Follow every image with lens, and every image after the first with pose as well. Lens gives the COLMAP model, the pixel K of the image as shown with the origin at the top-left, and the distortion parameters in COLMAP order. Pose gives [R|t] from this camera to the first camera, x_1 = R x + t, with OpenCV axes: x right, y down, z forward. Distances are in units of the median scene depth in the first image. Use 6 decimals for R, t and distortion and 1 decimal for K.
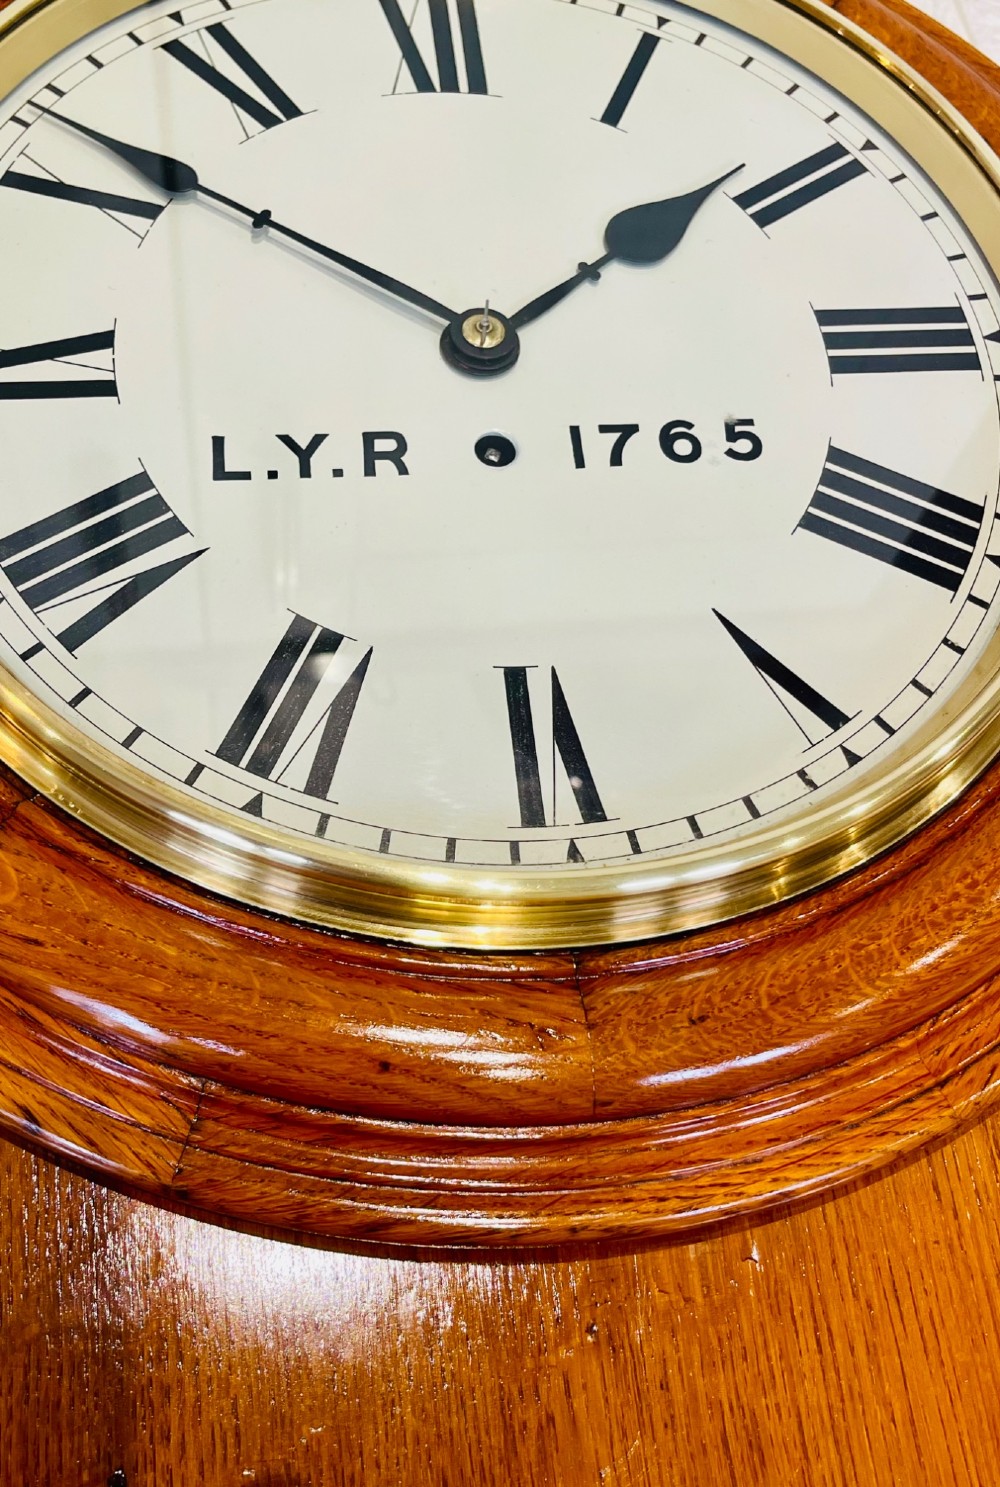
lens RADIAL K [[1619.8, 0, 464.9], [0, 1619.8, 757.6], [0, 0, 1]] dist [0.030562, 0.000000]
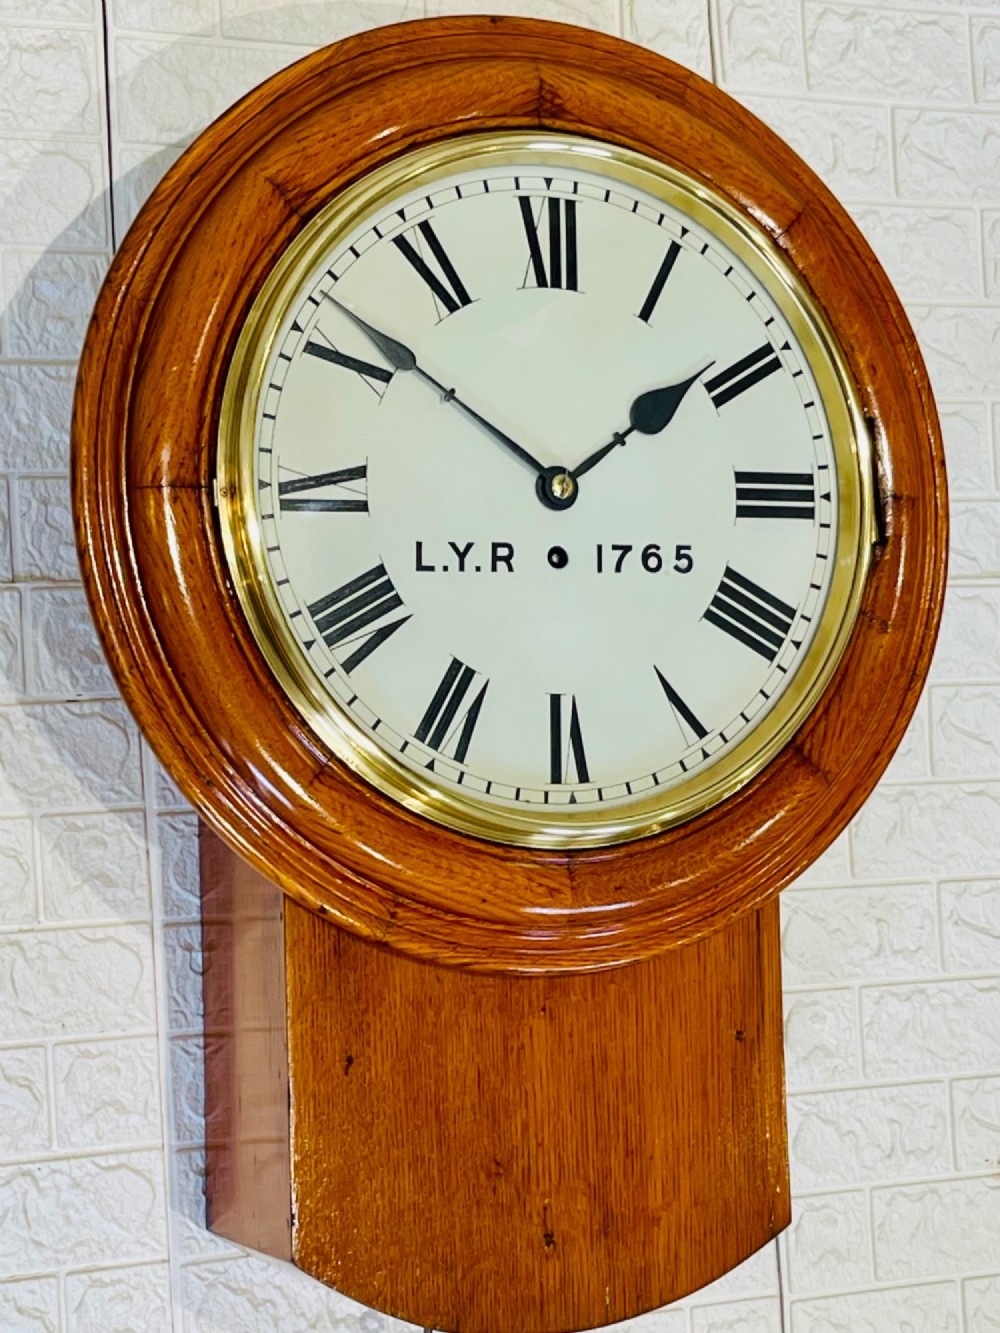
lens RADIAL K [[2543.8, 0, 459.3], [0, 2543.8, 762.3], [0, 0, 1]] dist [0.143329, 0.000000]
pose [[0.956536, 0.100252, 0.273840, -0.920445], [-0.197312, 0.913952, 0.354625, -1.055757], [-0.214725, -0.393243, 0.894009, -1.765362]]
